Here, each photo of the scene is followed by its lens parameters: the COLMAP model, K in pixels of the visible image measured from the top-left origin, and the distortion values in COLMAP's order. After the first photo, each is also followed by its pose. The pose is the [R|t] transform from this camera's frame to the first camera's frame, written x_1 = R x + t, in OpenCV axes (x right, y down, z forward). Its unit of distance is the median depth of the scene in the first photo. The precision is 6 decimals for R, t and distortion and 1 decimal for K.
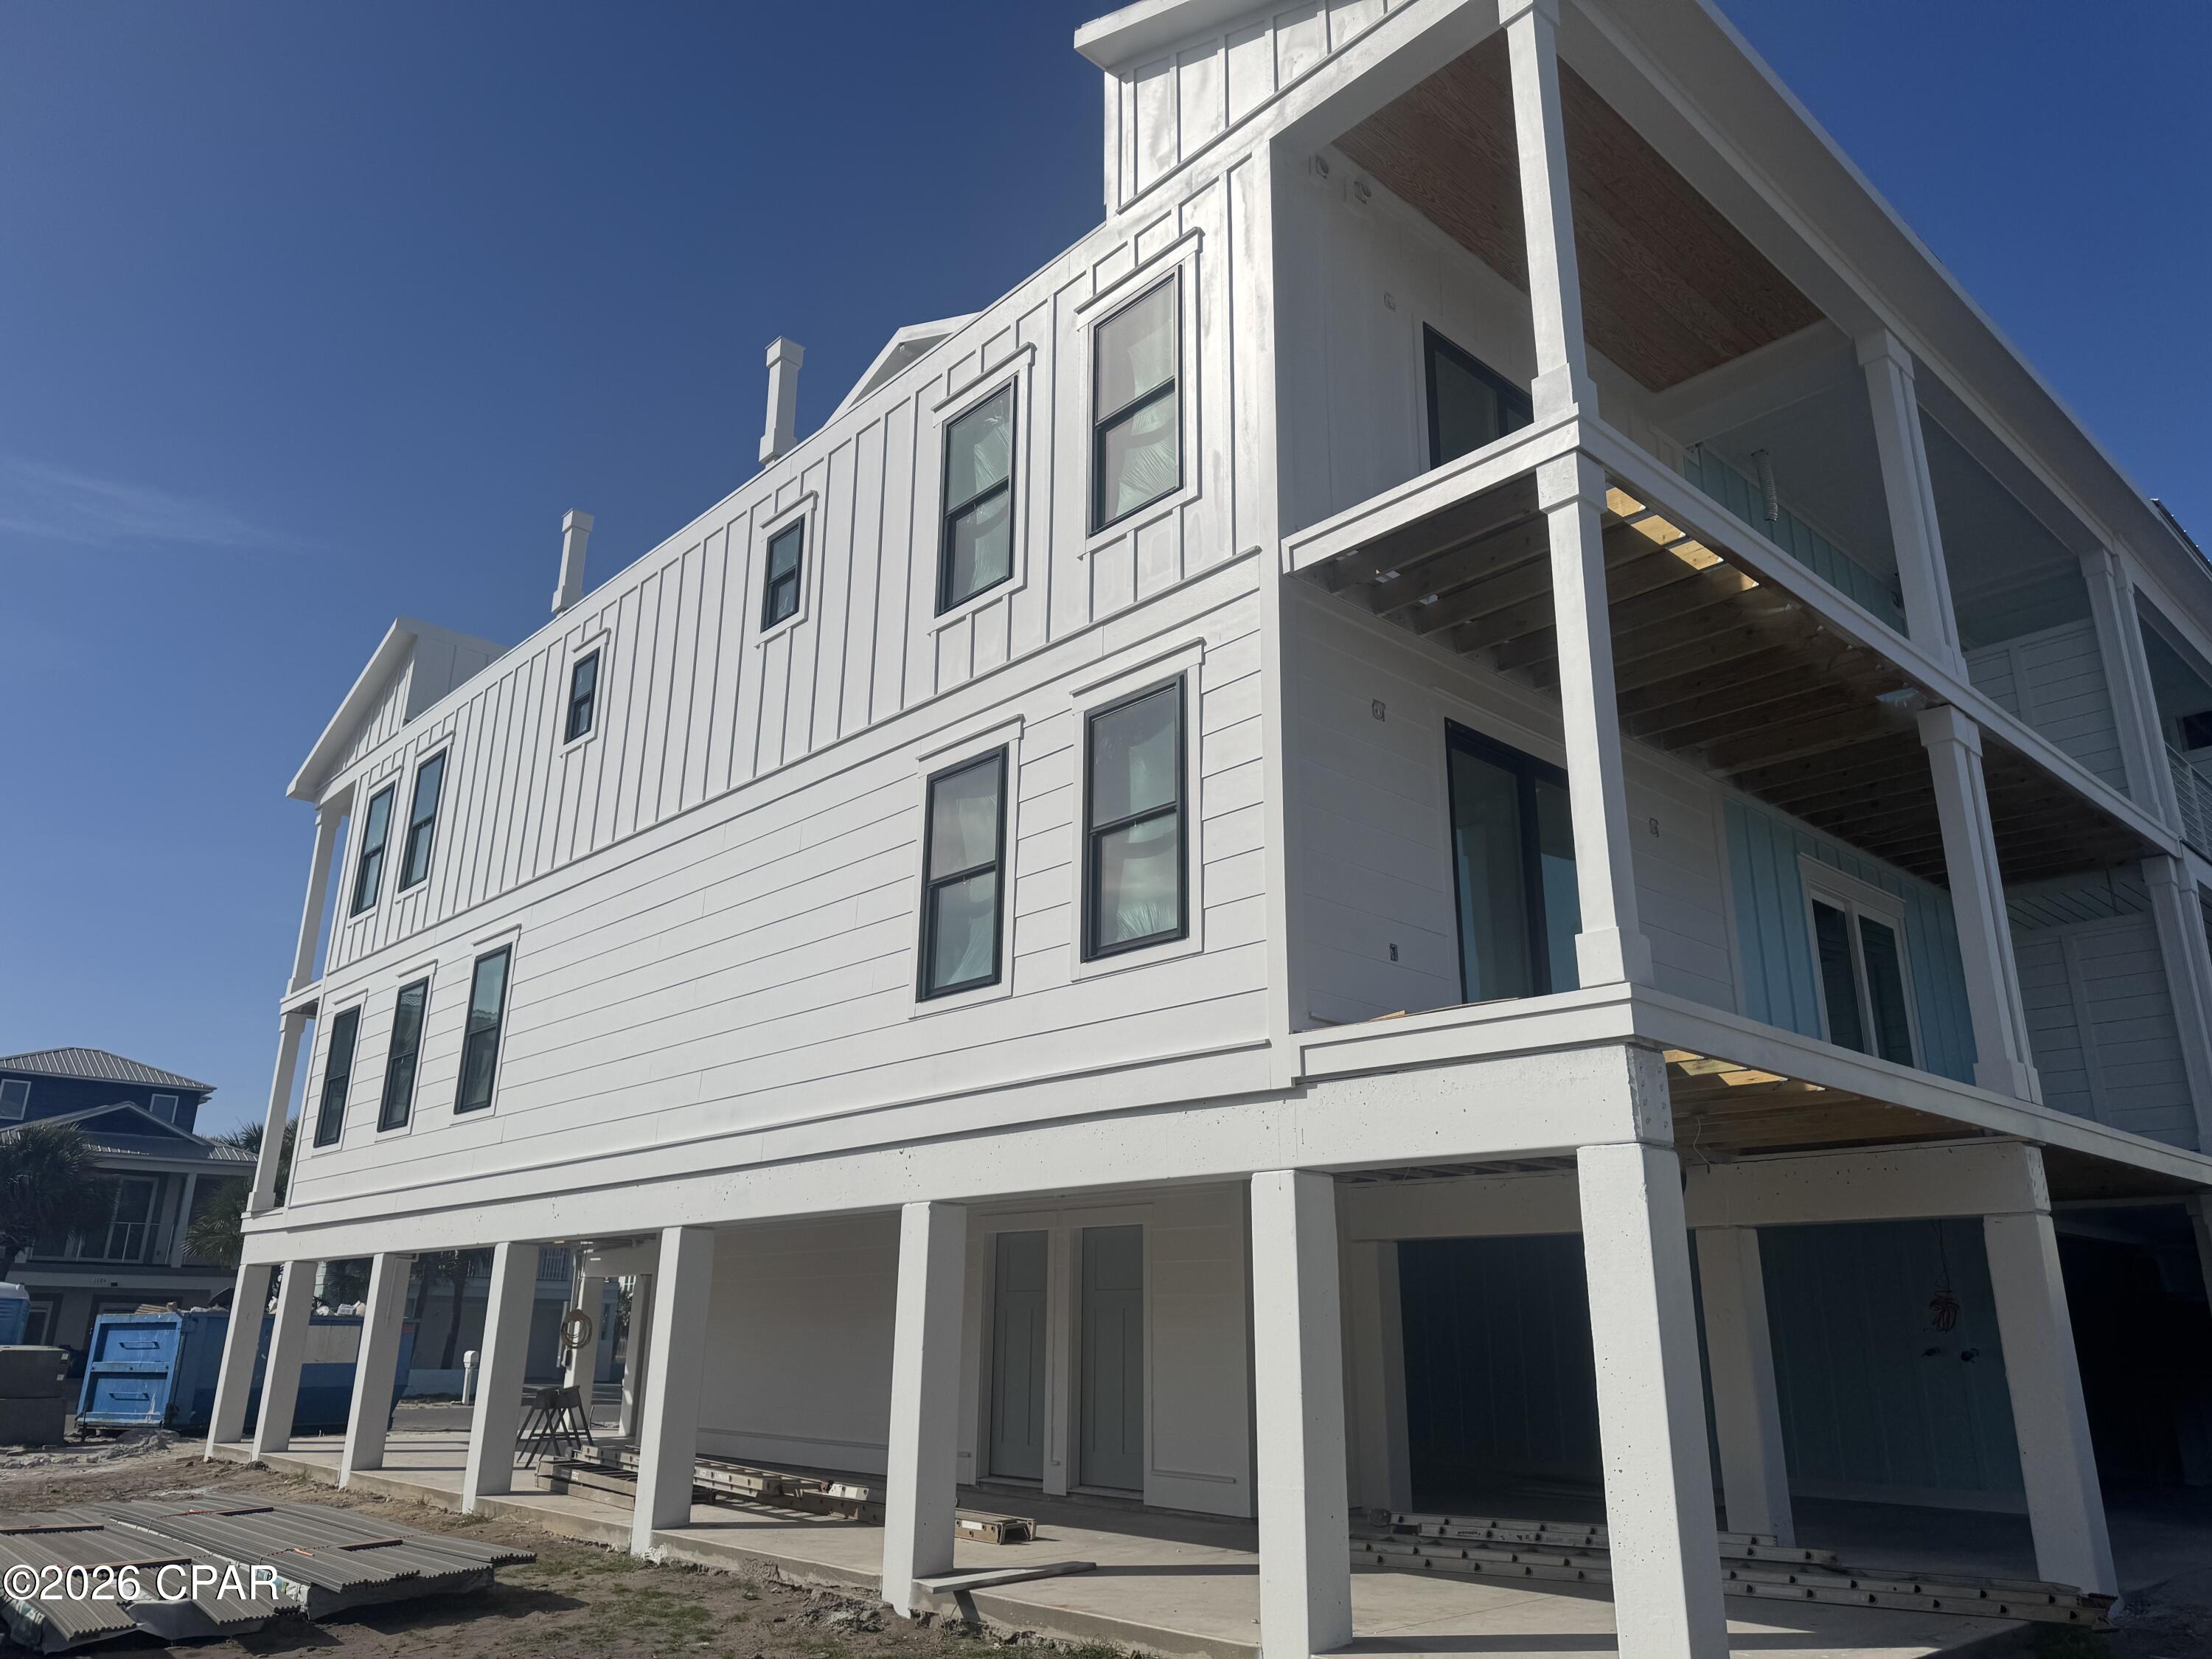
lens RADIAL K [[1551.6, 0, 1106.0], [0, 1551.6, 829.5], [0, 0, 1]] dist [0.084890, -0.123392]
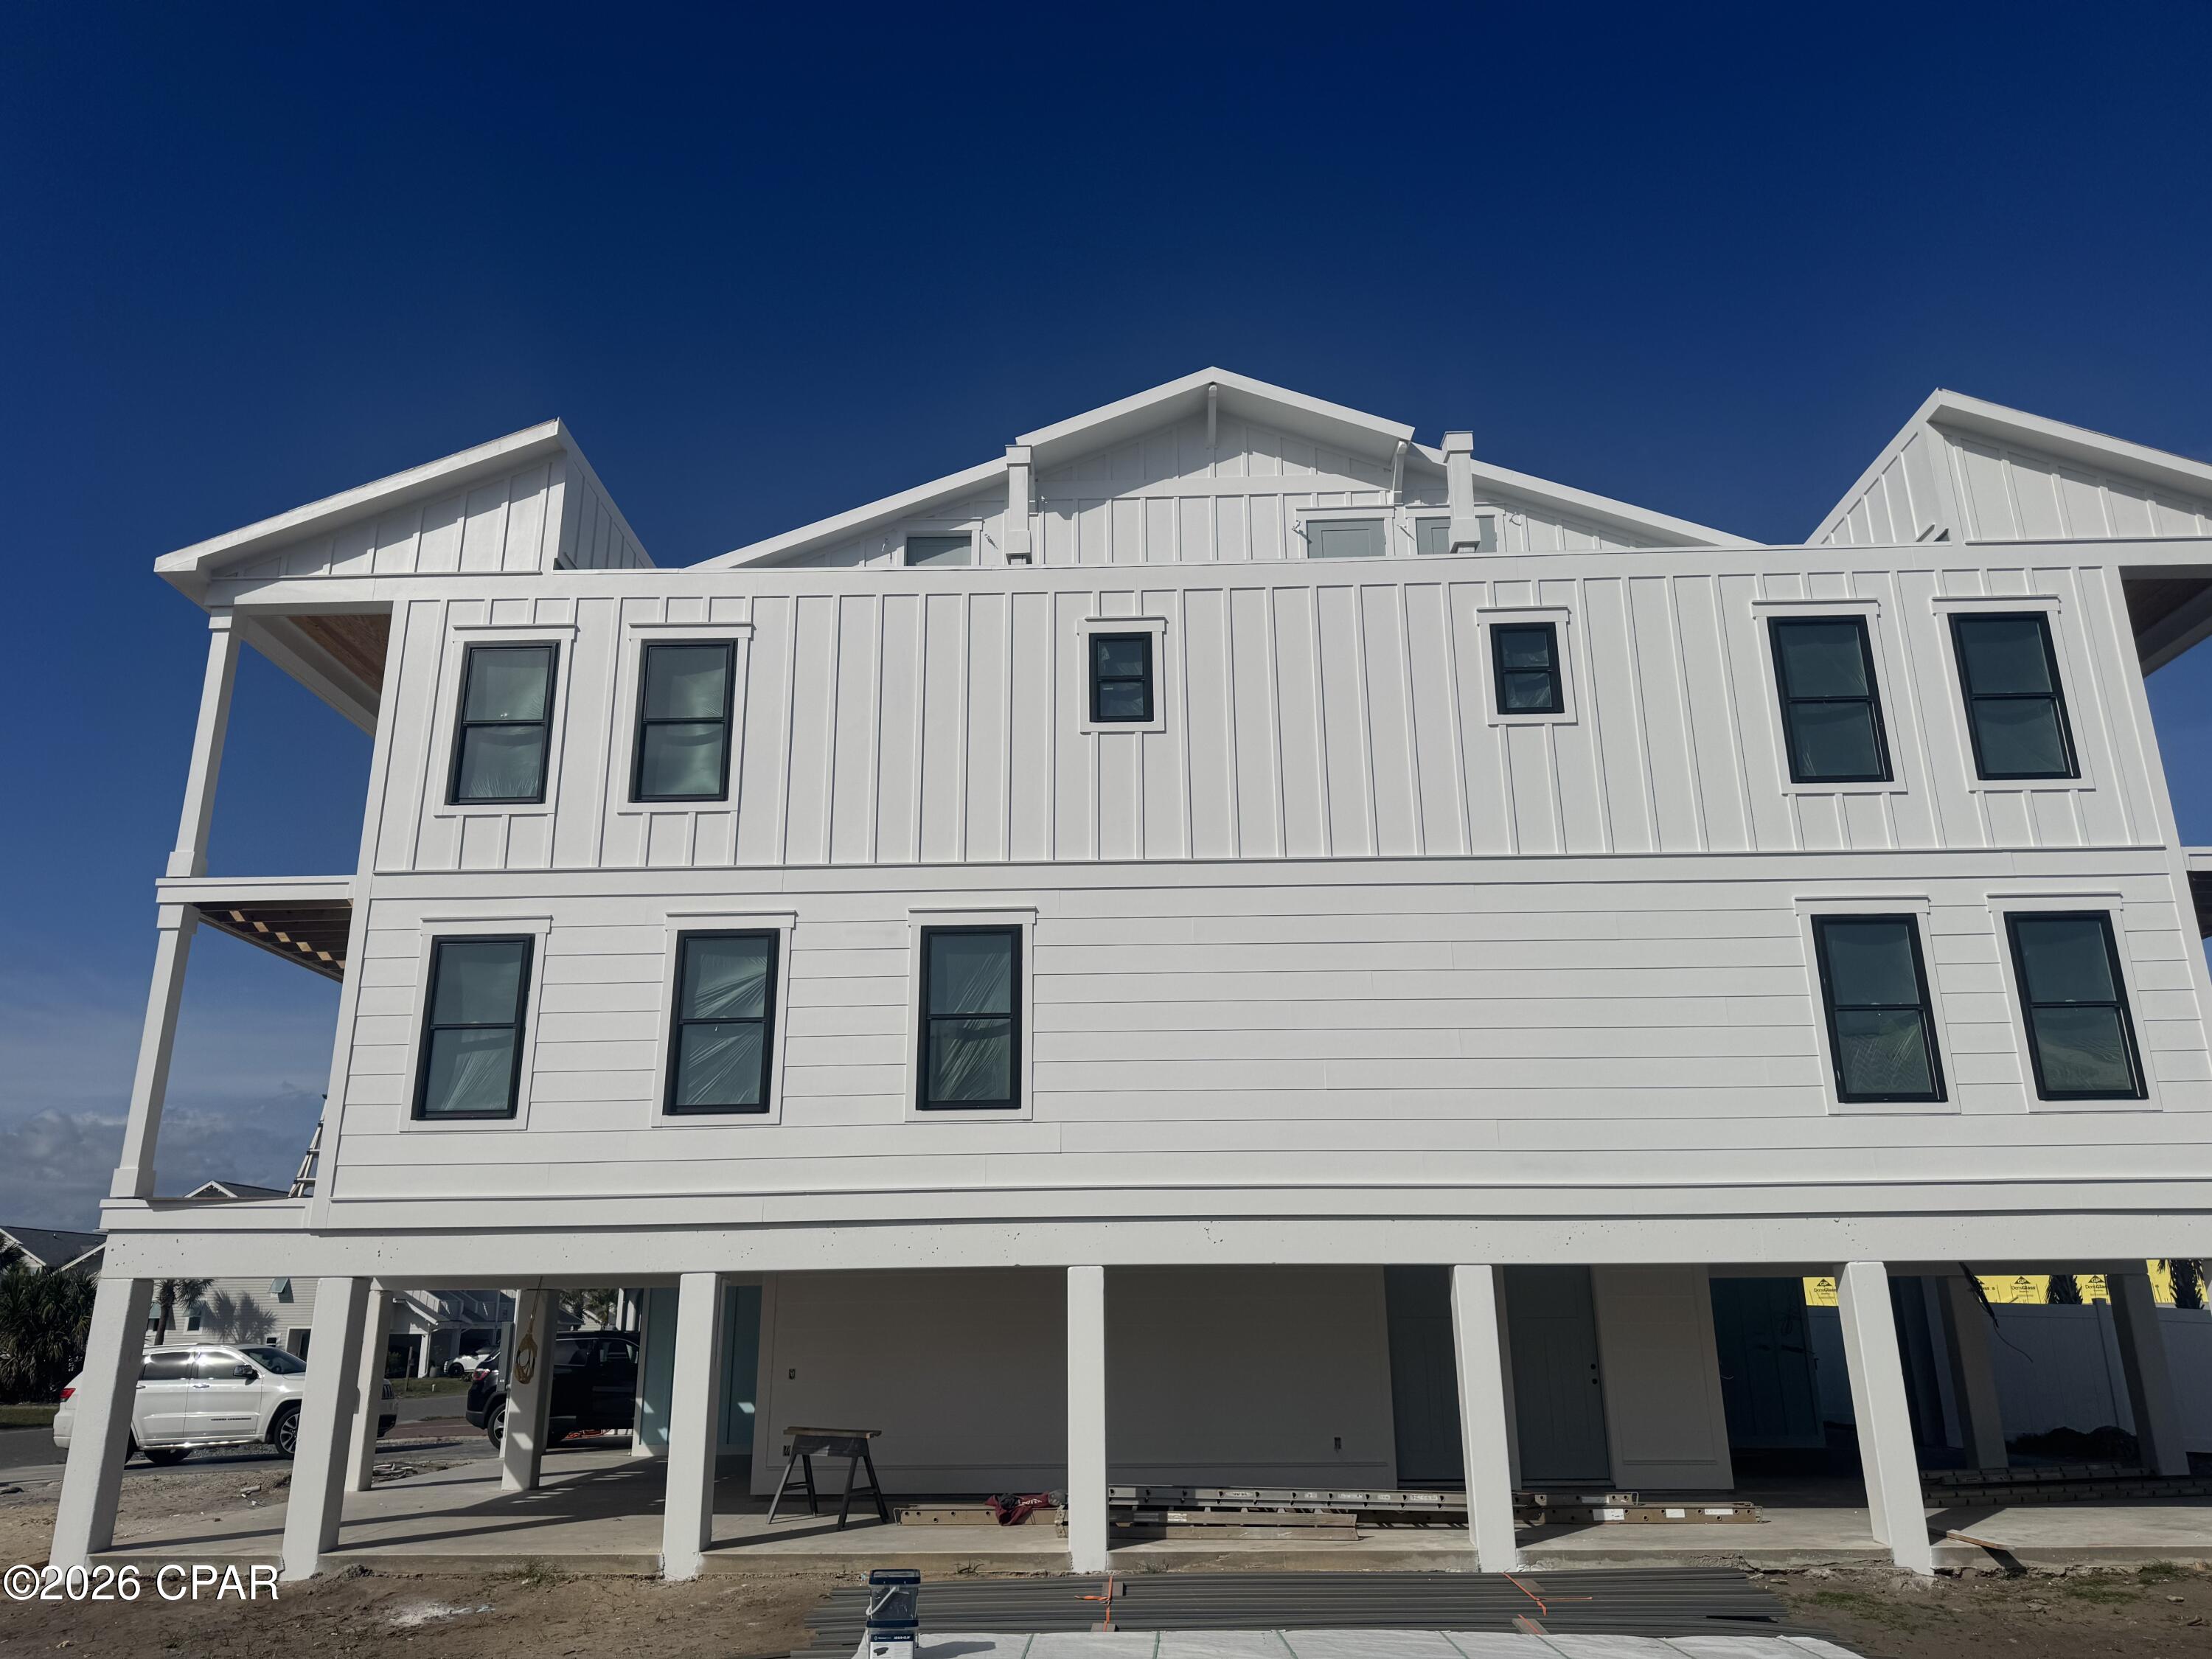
lens RADIAL K [[1542.8, 0, 1114.6], [0, 1542.8, 847.1], [0, 0, 1]] dist [0.083058, -0.113542]
pose [[0.699730, 0.191187, 0.688349, -1.404882], [-0.204993, 0.976740, -0.062905, 0.106813], [-0.684365, -0.097090, 0.722647, 0.495357]]
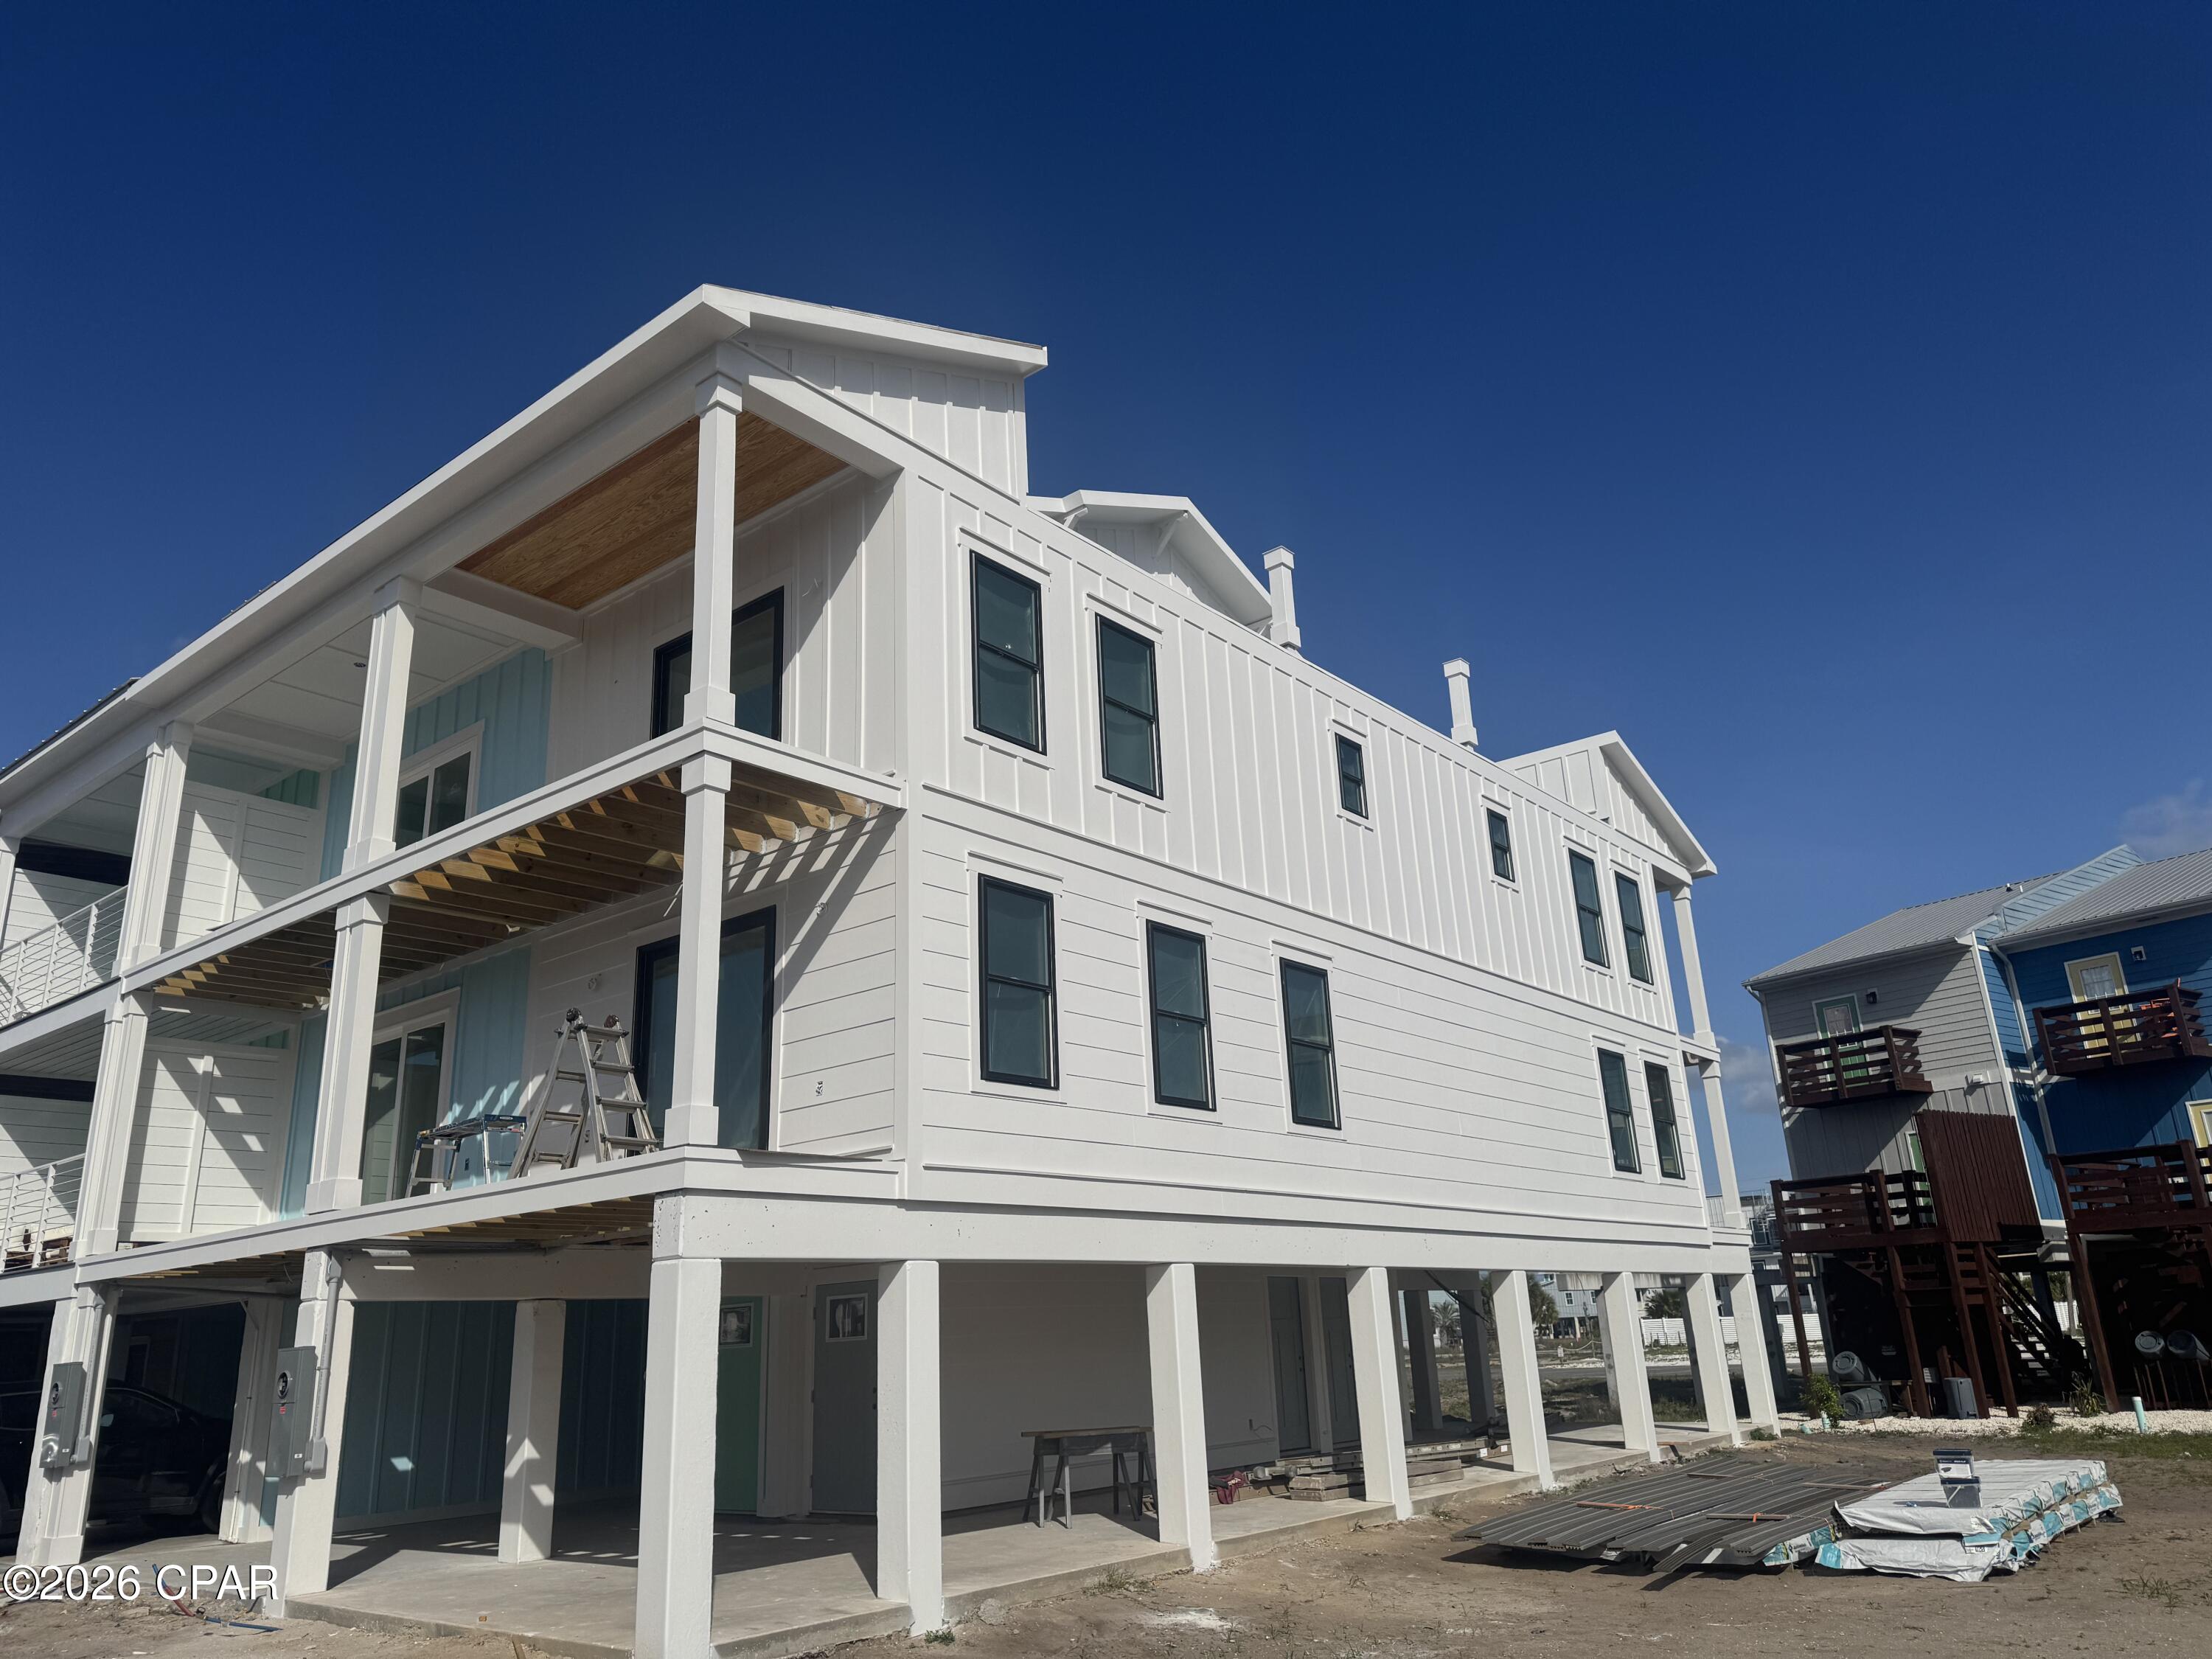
lens RADIAL K [[1535.9, 0, 1106.0], [0, 1535.9, 829.5], [0, 0, 1]] dist [0.065082, -0.111756]
pose [[-0.133900, 0.305260, 0.942808, -1.977879], [-0.267416, 0.904953, -0.330982, 0.533027], [-0.954232, -0.296441, -0.039542, 1.781572]]
